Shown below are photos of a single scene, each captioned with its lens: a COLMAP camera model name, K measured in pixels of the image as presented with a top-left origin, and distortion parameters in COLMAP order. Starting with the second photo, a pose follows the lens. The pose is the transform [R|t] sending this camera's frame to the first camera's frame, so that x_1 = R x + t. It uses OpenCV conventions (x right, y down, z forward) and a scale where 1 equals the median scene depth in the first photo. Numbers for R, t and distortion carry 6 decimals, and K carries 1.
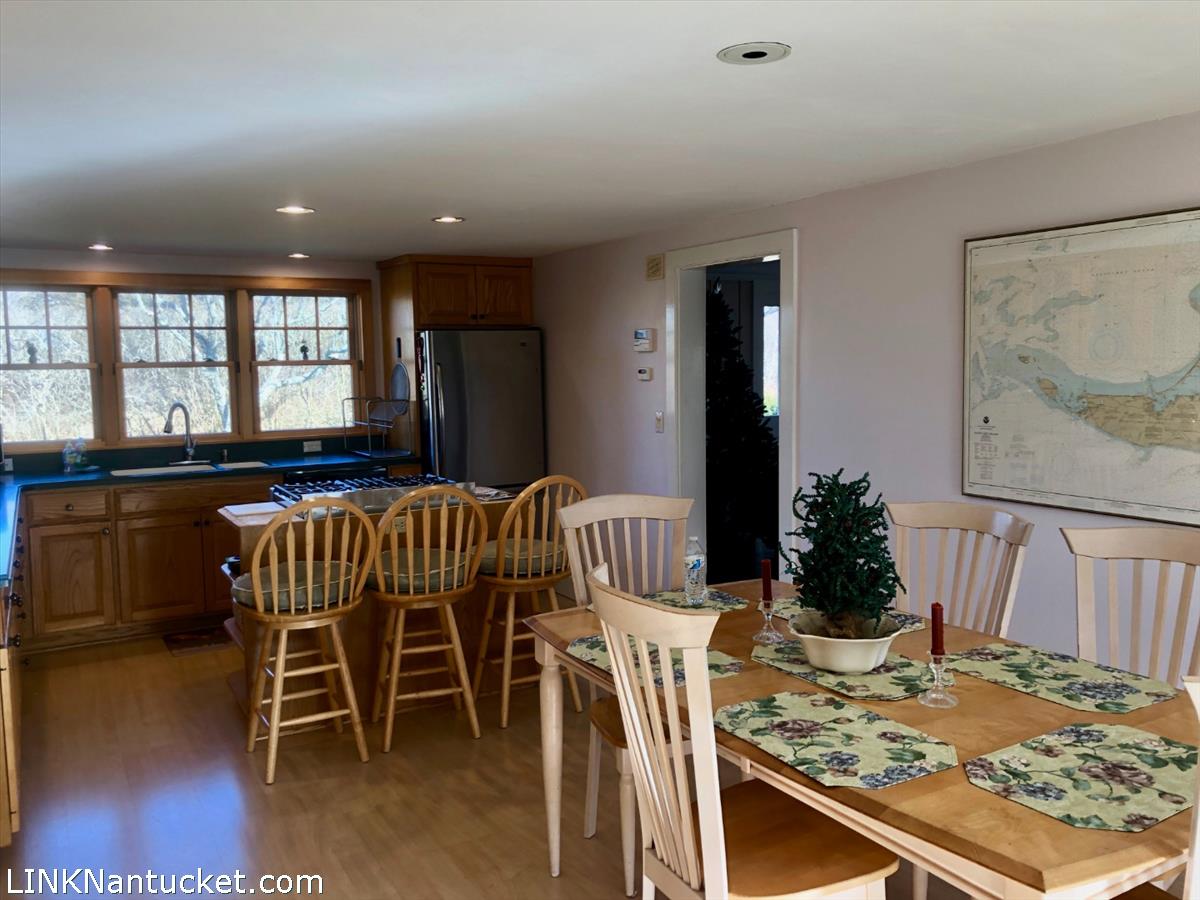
lens RADIAL K [[972.1, 0, 600.9], [0, 972.1, 440.4], [0, 0, 1]] dist [0.030604, -0.007791]
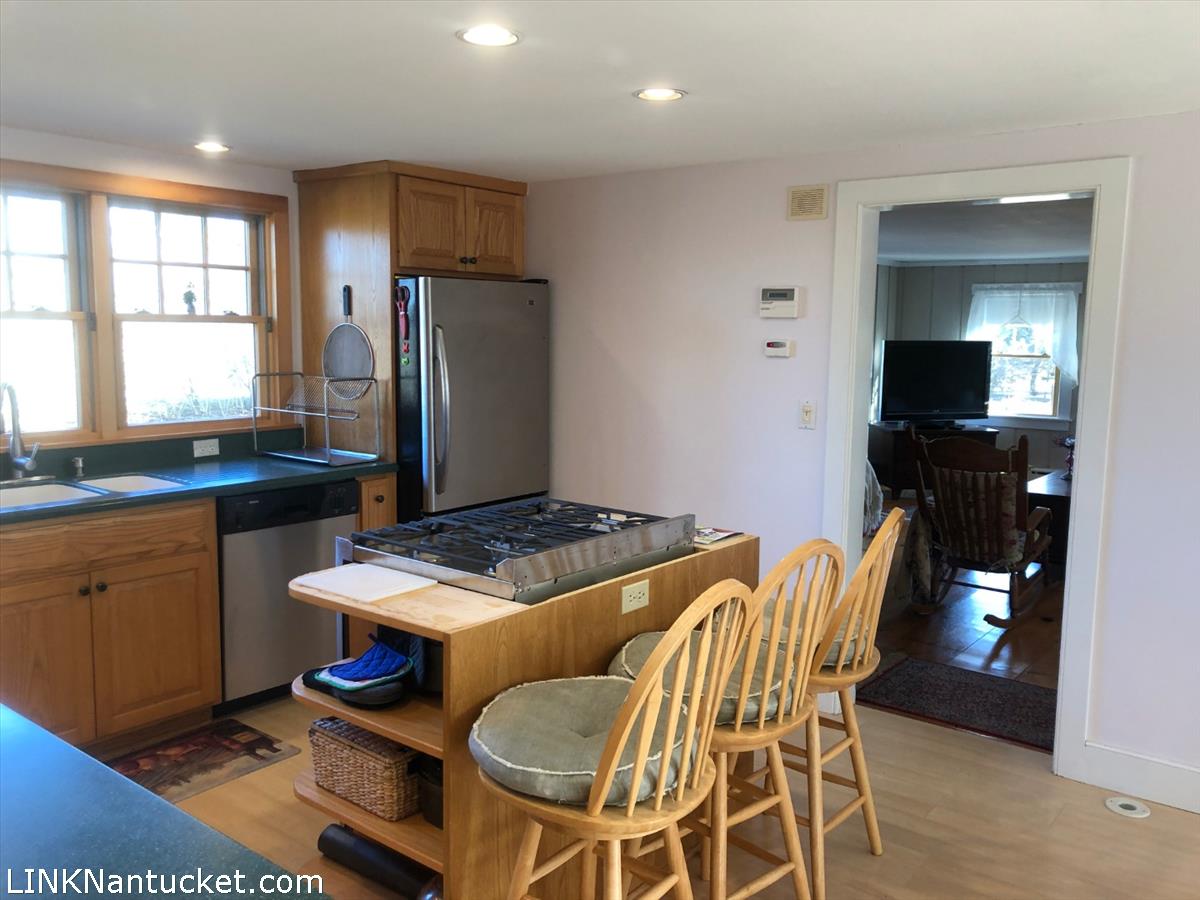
lens RADIAL K [[972.1, 0, 600.3], [0, 972.1, 451.9], [0, 0, 1]] dist [0.030604, -0.007791]
pose [[0.928961, -0.020766, 0.369595, -0.298028], [0.003406, 0.998863, 0.047560, -0.021627], [-0.370162, -0.042922, 0.927975, 0.300895]]
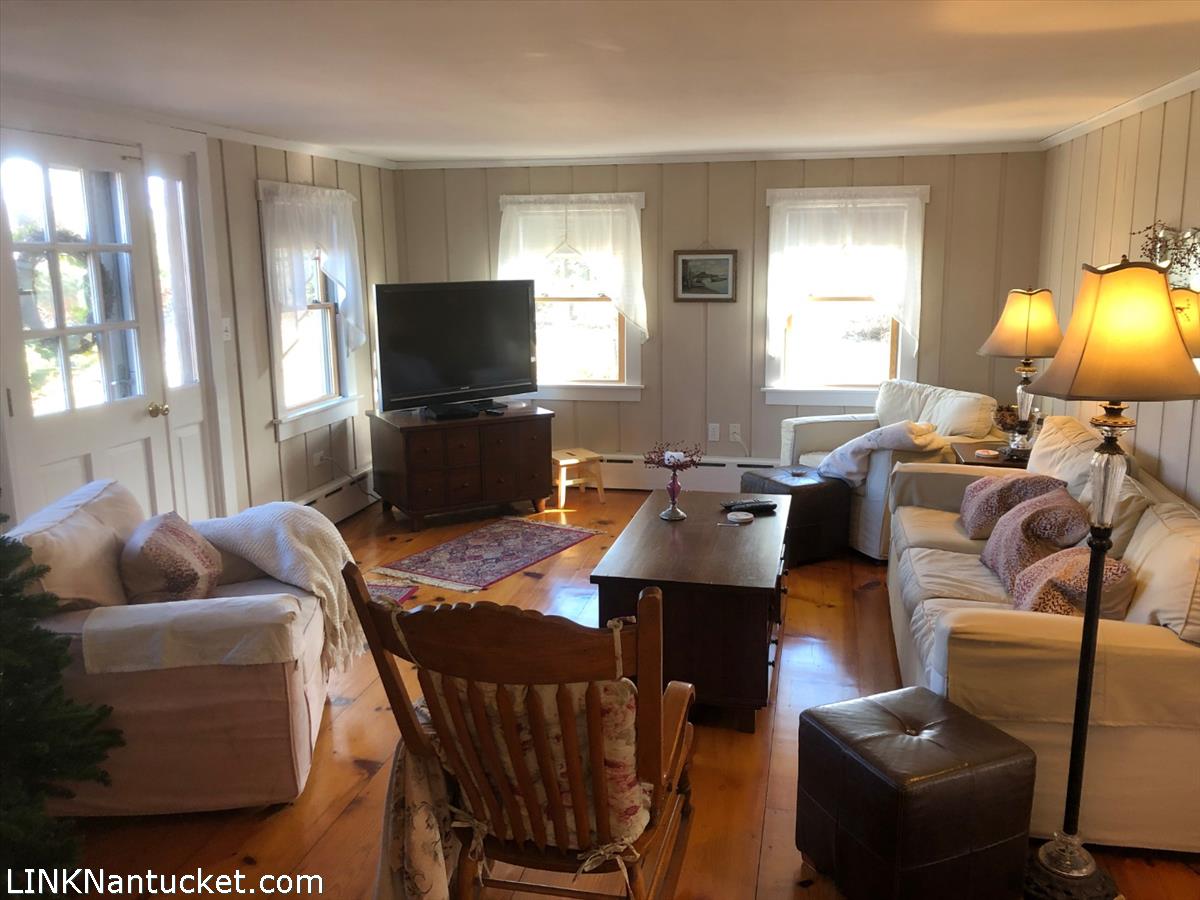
lens RADIAL K [[972.1, 0, 595.4], [0, 972.1, 447.7], [0, 0, 1]] dist [0.030604, -0.007791]
pose [[0.679245, -0.136588, 0.721090, -0.149665], [0.059514, 0.989544, 0.131378, -0.041056], [-0.731495, -0.046323, 0.680272, 0.459028]]
